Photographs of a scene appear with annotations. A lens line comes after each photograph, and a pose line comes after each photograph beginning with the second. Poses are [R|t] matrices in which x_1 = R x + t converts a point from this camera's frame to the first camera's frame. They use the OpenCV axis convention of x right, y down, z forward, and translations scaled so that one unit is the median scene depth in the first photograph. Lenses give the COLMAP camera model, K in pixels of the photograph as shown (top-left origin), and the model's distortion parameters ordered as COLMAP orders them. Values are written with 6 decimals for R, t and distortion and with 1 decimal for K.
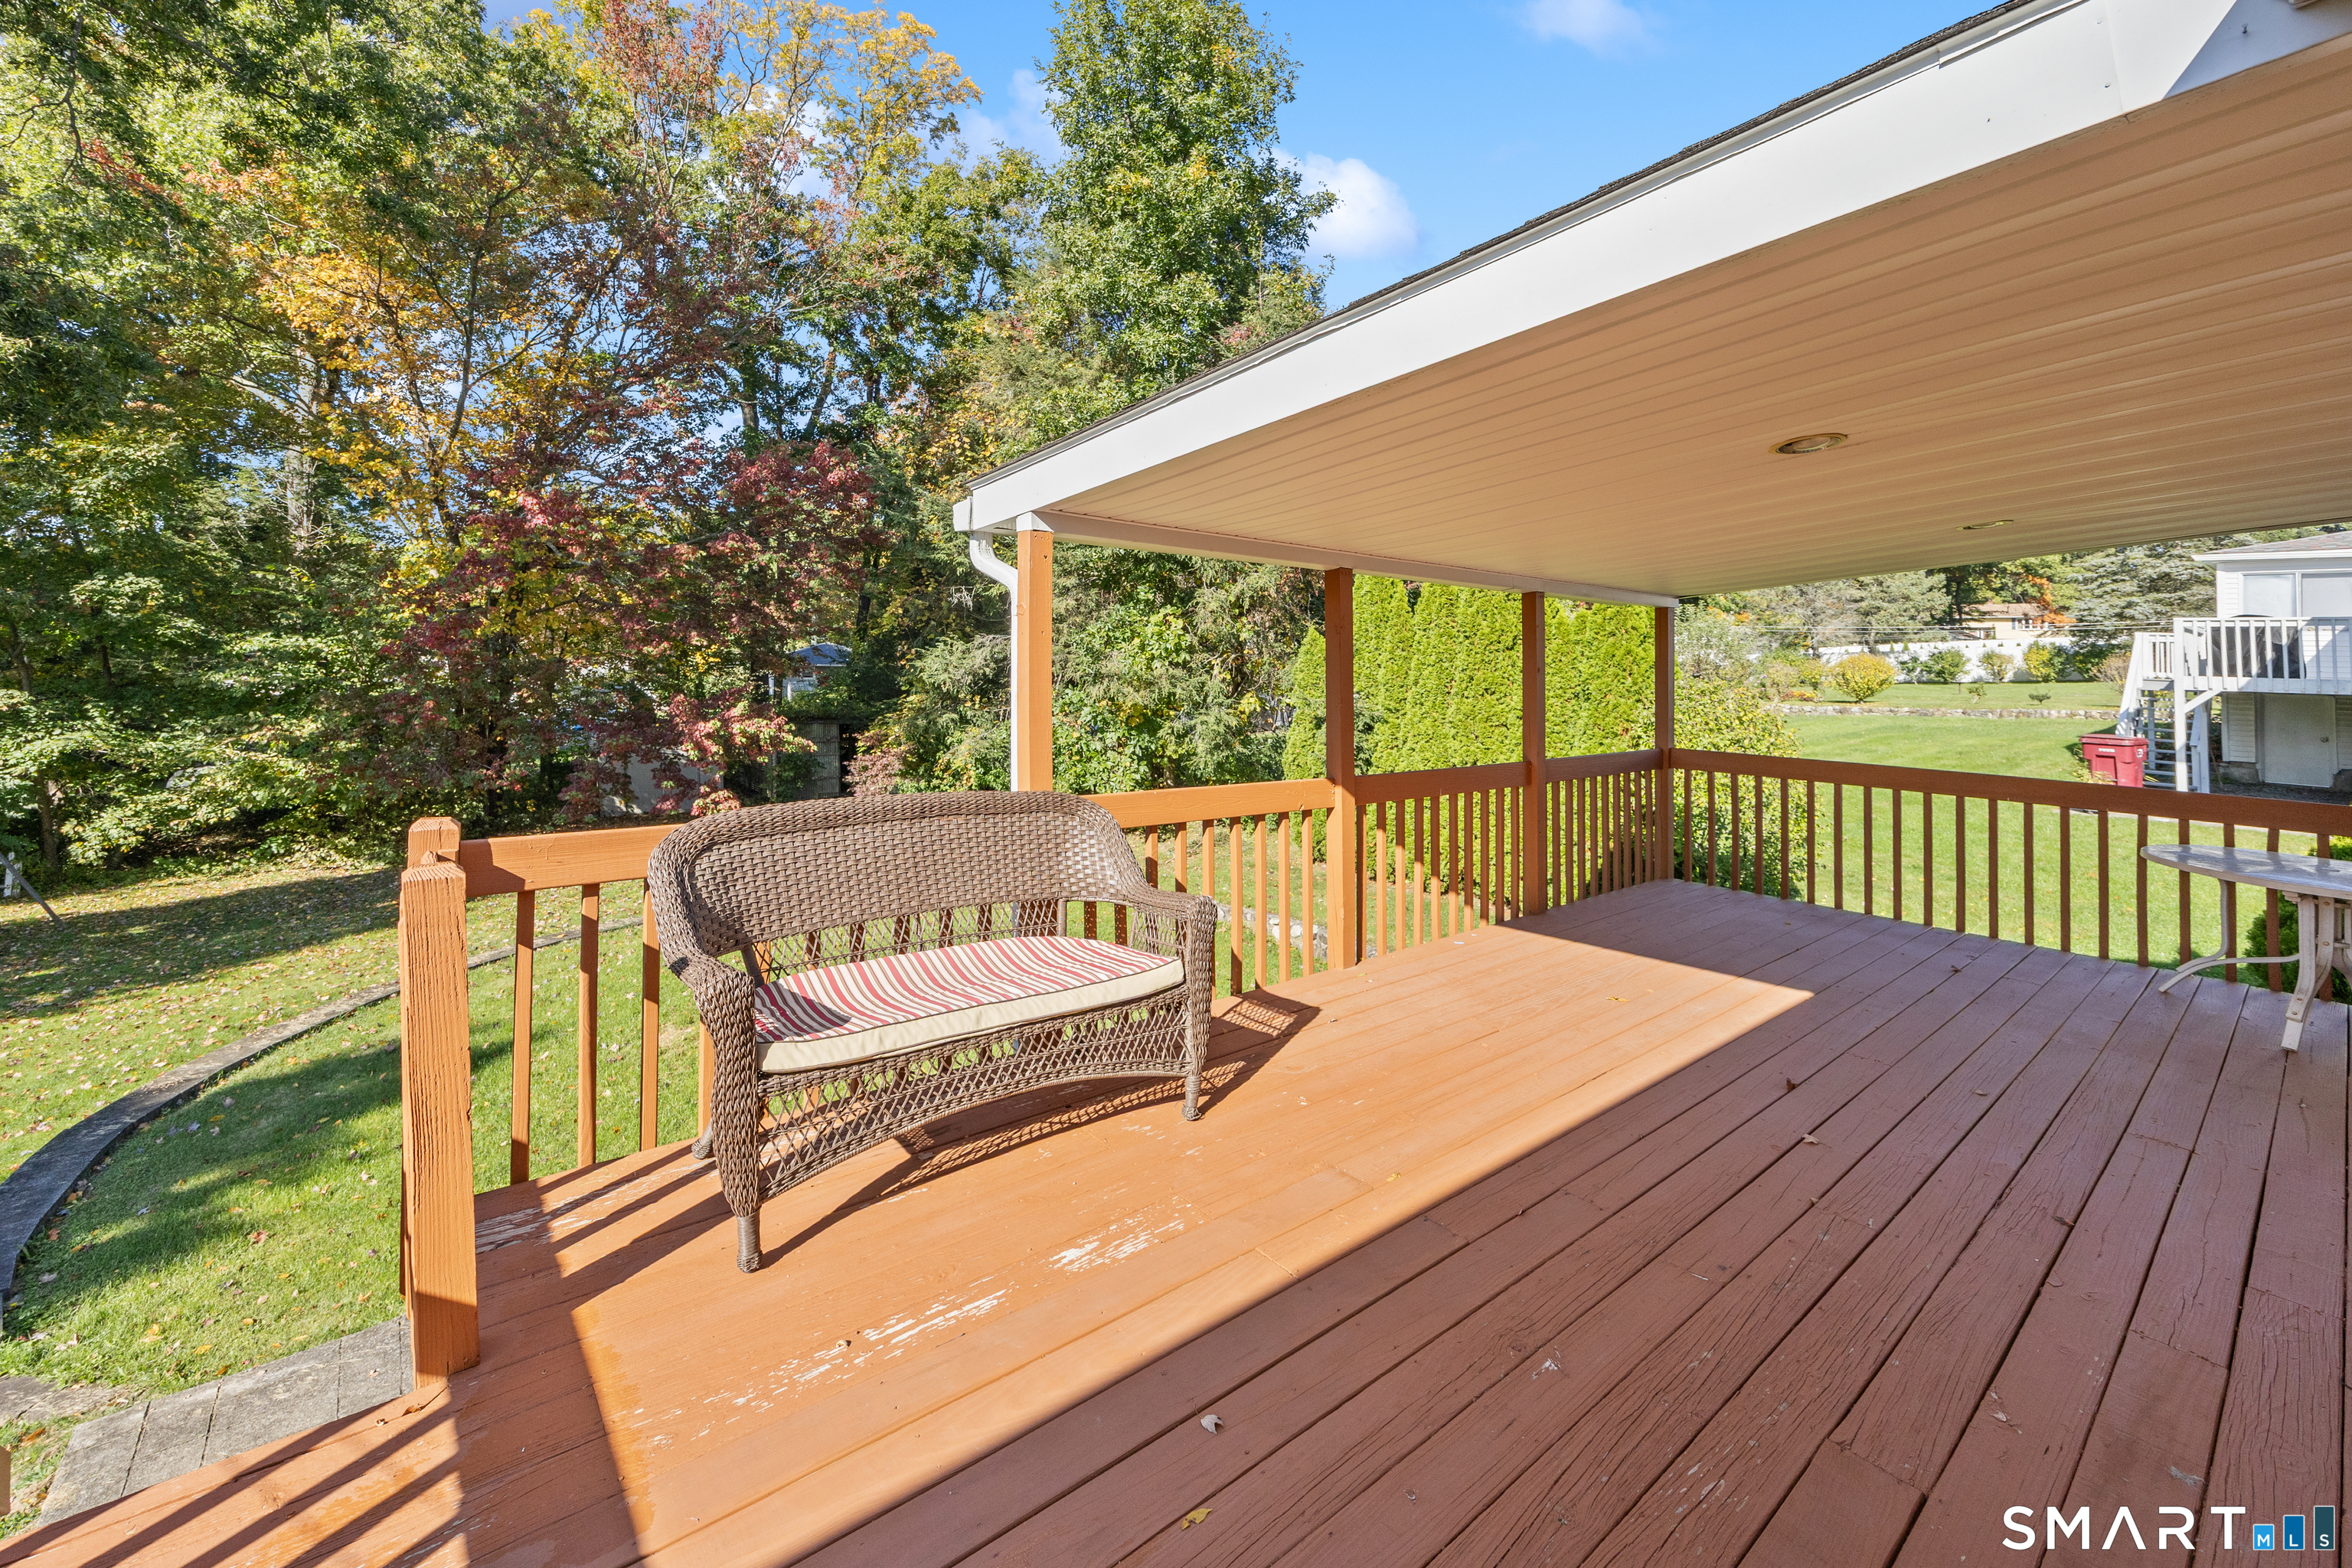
lens RADIAL K [[904.4, 0, 1176.9], [0, 904.4, 676.5], [0, 0, 1]] dist [-0.000190, -0.000025]
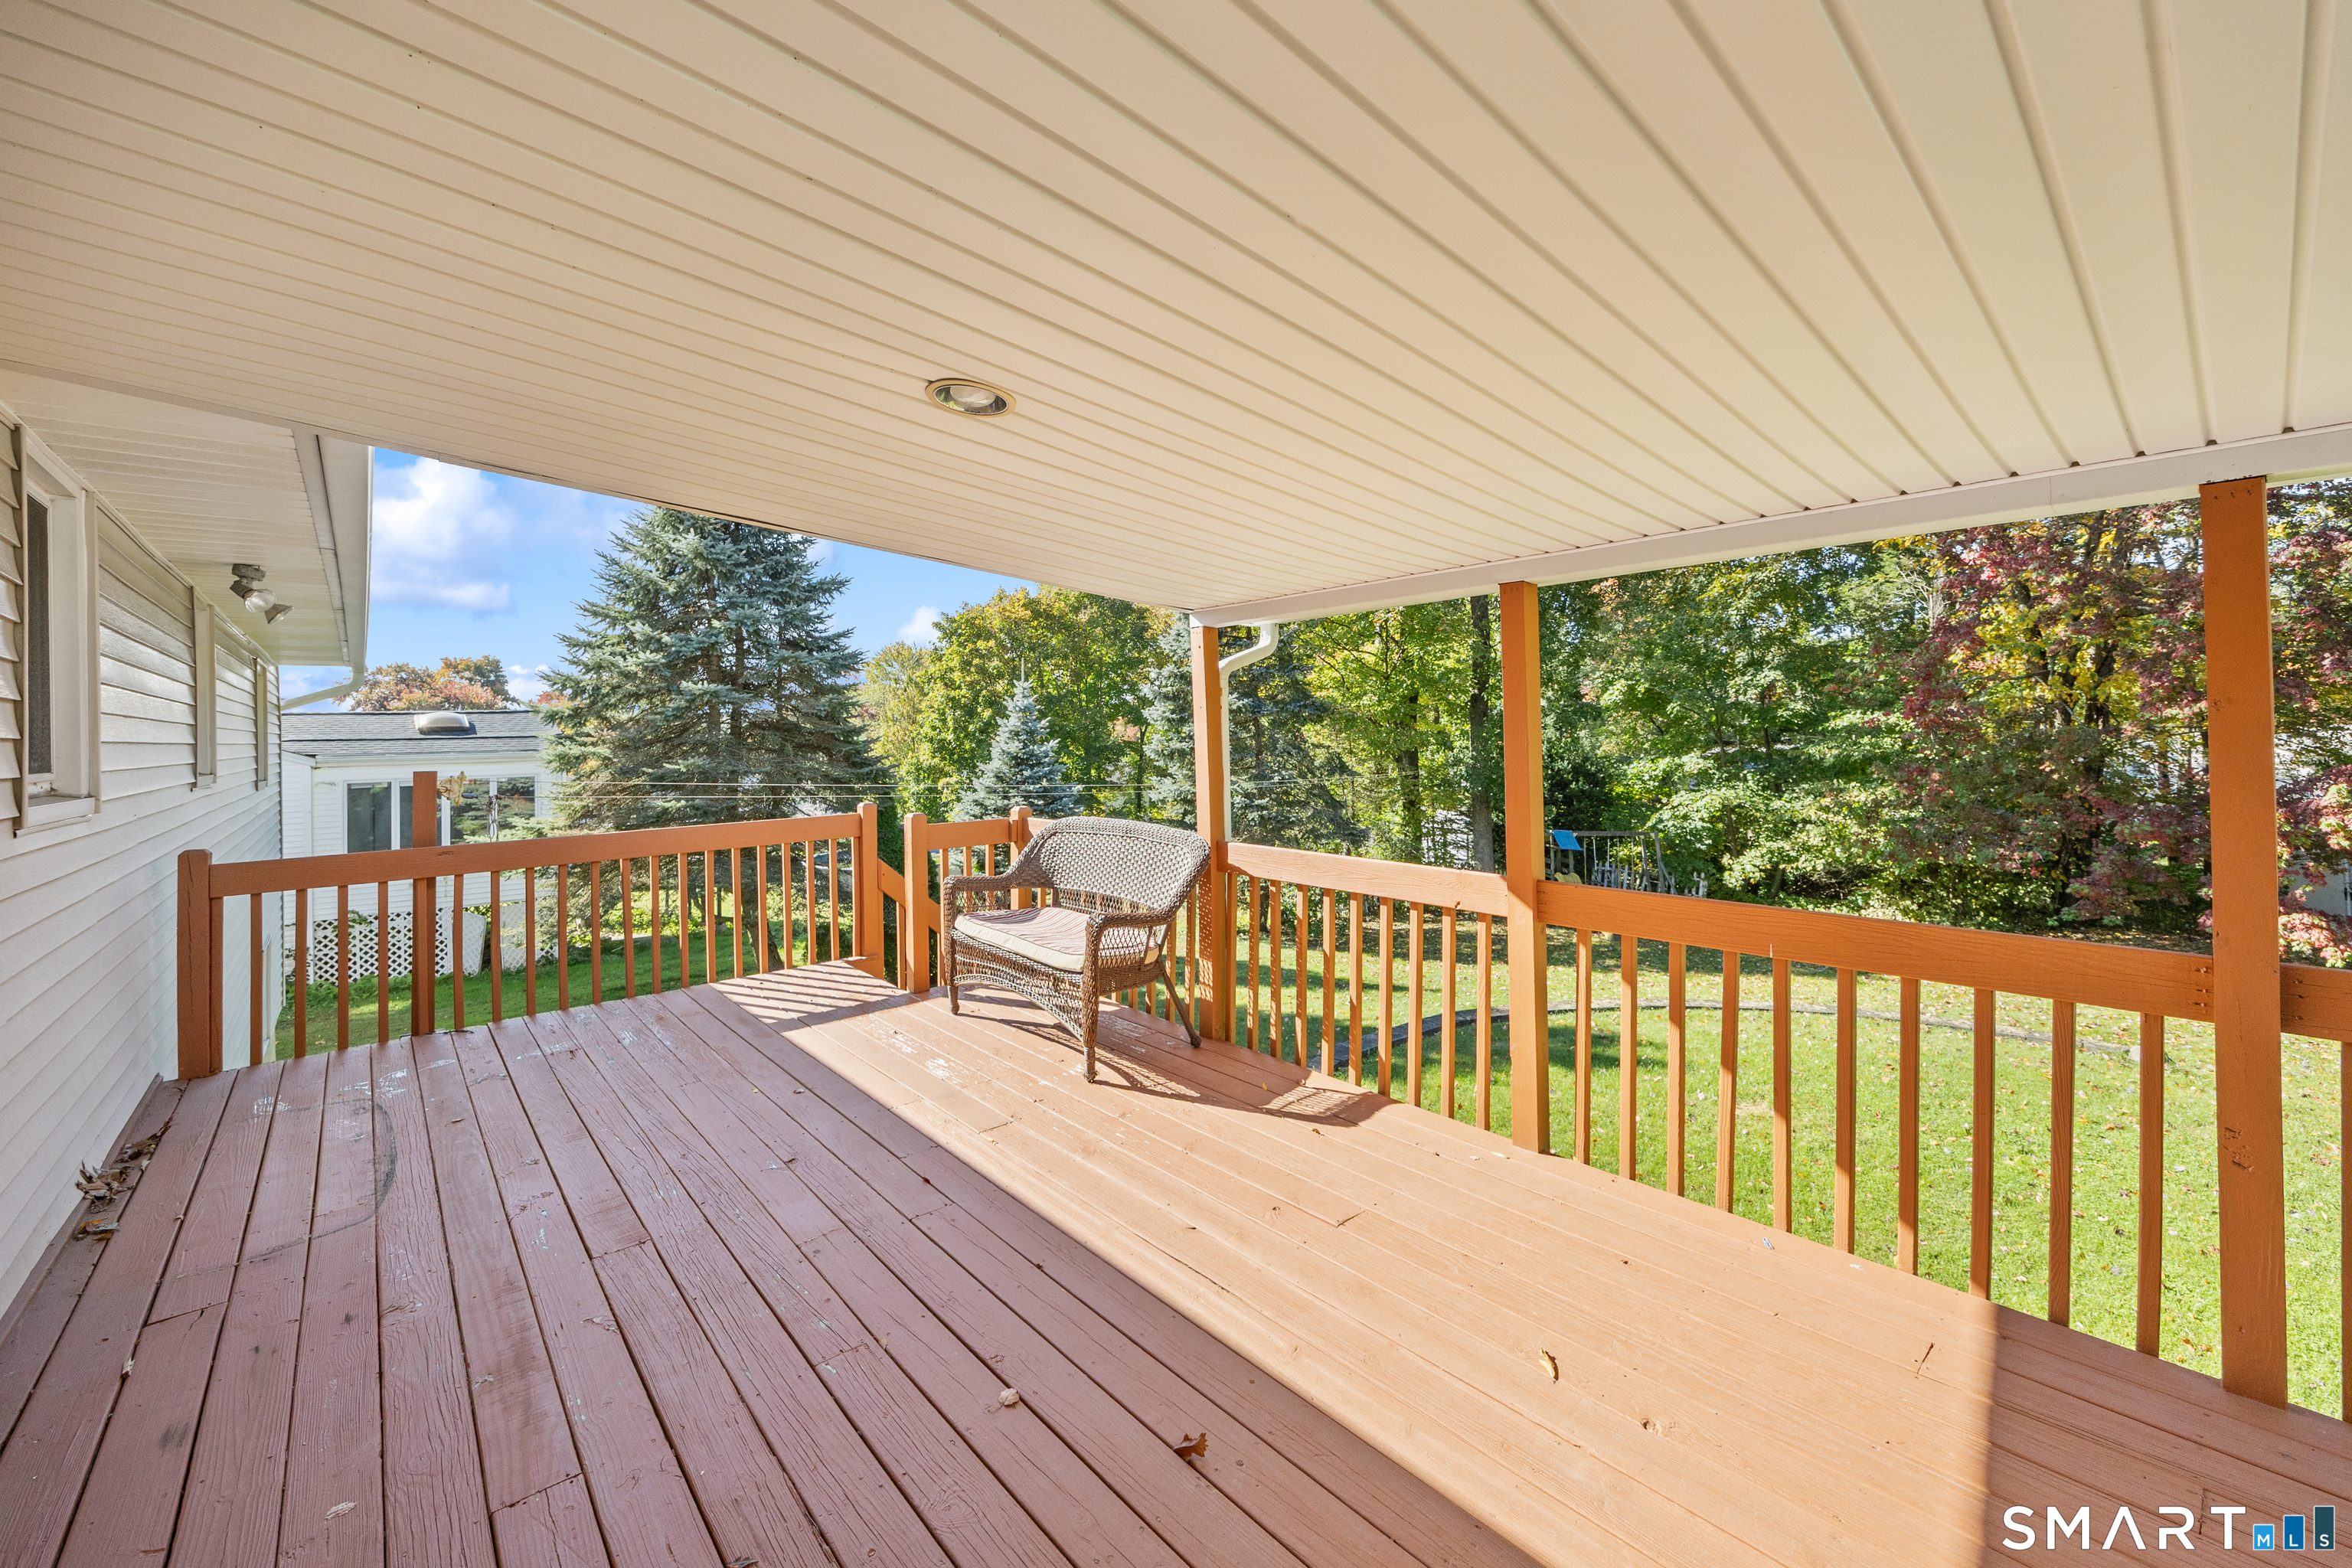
lens RADIAL K [[931.7, 0, 1176.0], [0, 931.7, 784.0], [0, 0, 1]] dist [0.000084, -0.000003]
pose [[0.042750, 0.034883, -0.998477, 0.138725], [0.002659, 0.999383, 0.035029, 0.001071], [0.999082, -0.004152, 0.042631, 0.110061]]
